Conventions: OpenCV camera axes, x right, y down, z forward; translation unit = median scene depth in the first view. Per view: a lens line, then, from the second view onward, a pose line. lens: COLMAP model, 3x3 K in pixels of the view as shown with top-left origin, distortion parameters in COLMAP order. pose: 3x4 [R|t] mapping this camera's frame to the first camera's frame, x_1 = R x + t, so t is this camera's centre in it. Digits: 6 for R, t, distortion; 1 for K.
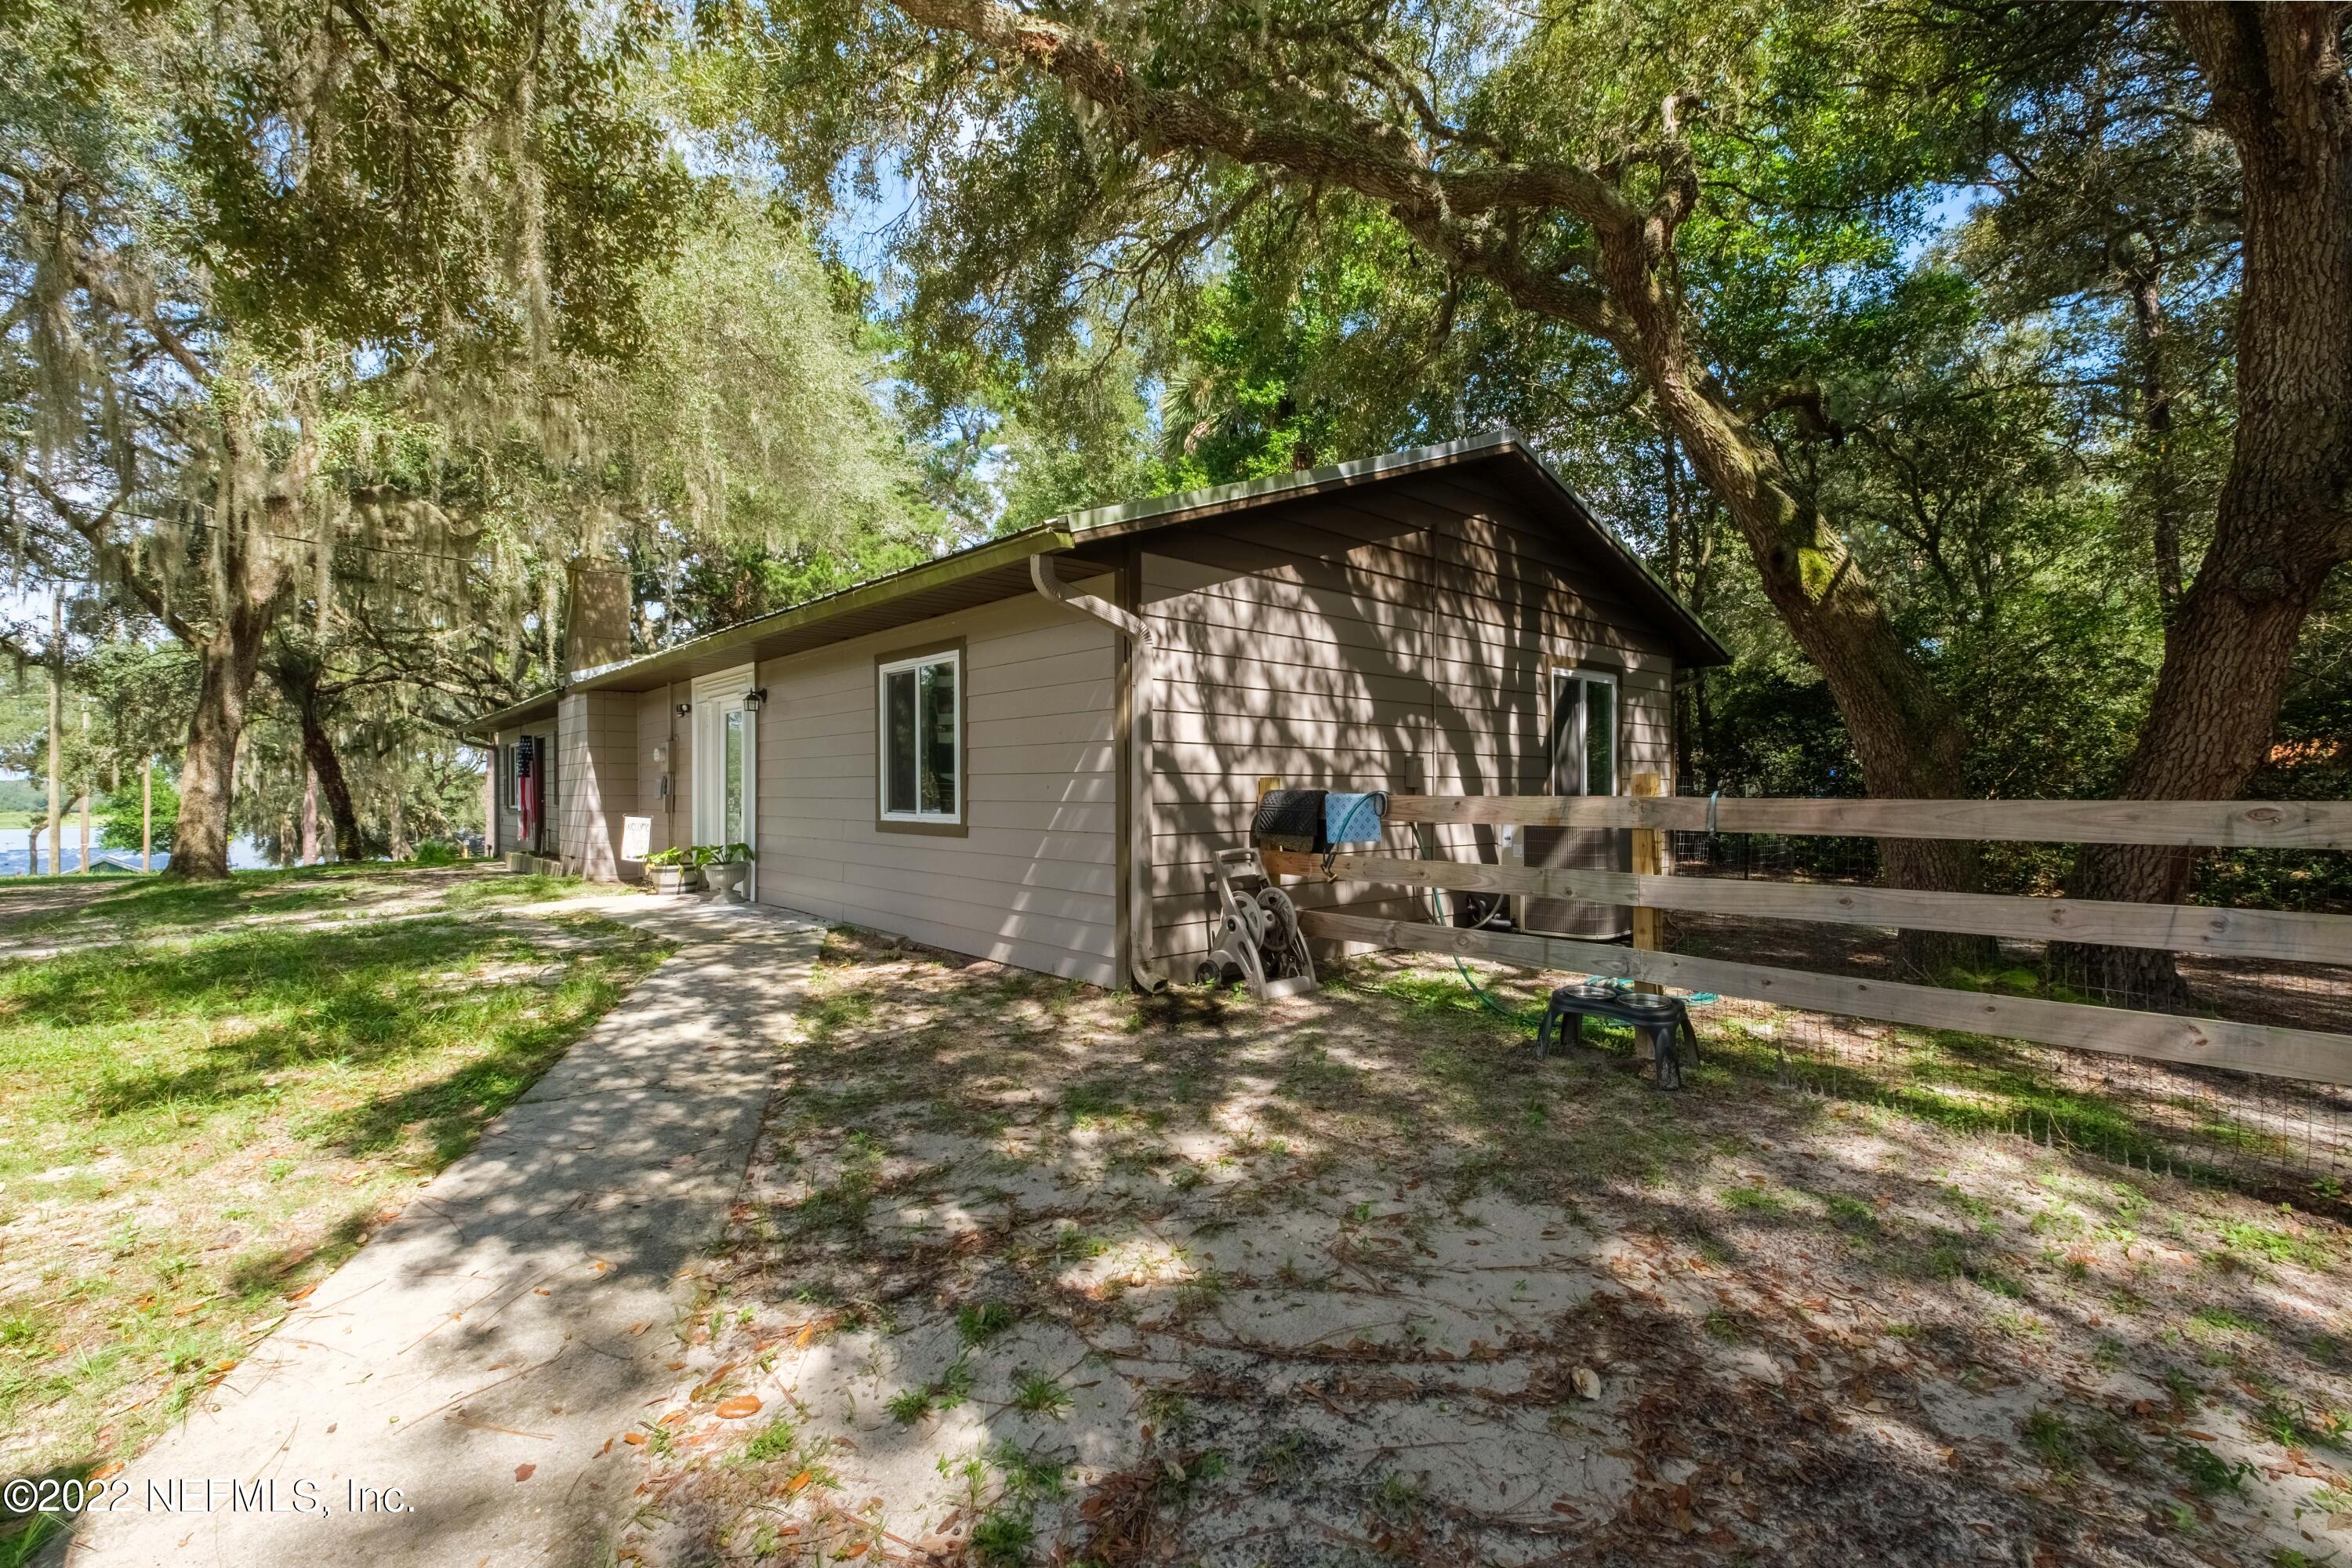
lens RADIAL K [[1023.4, 0, 1170.7], [0, 1023.4, 799.4], [0, 0, 1]] dist [-0.005252, 0.000122]
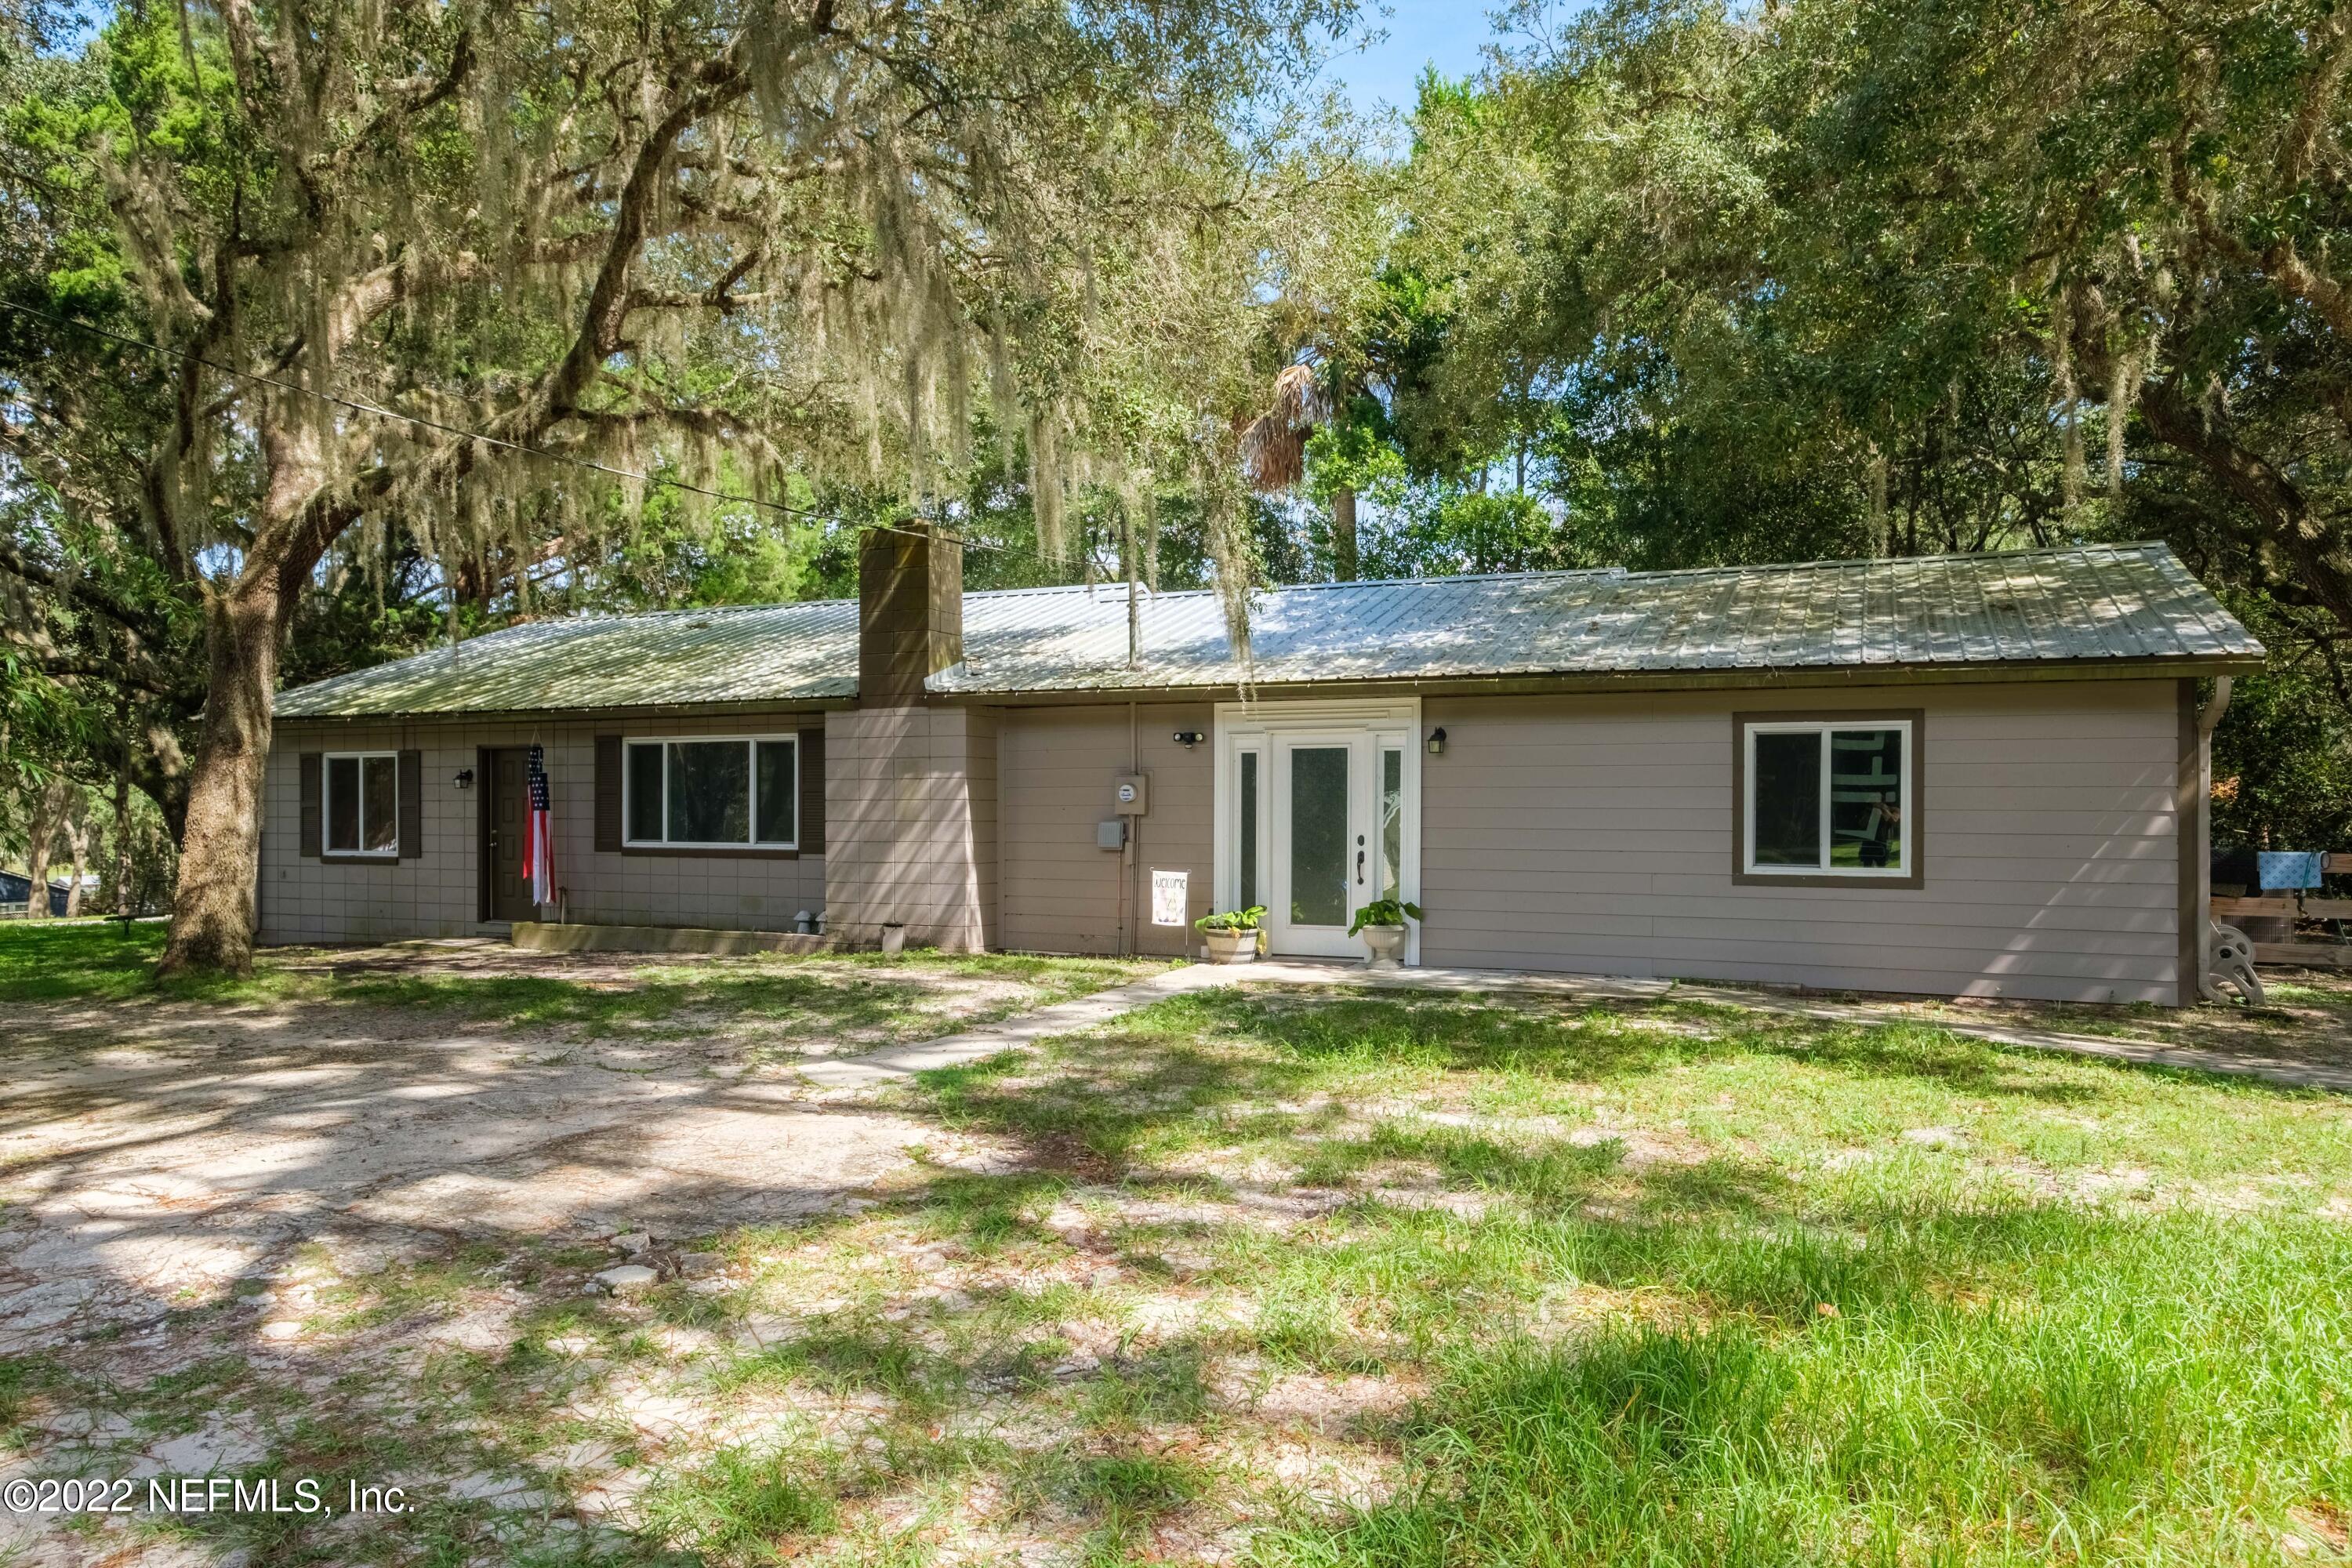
lens RADIAL K [[1556.7, 0, 1167.1], [0, 1556.7, 809.9], [0, 0, 1]] dist [-0.000700, 0.009144]
pose [[0.914393, 0.007033, 0.404766, -1.766661], [-0.003294, 0.999945, -0.009933, -0.031292], [-0.404814, 0.007750, 0.914366, -0.237709]]
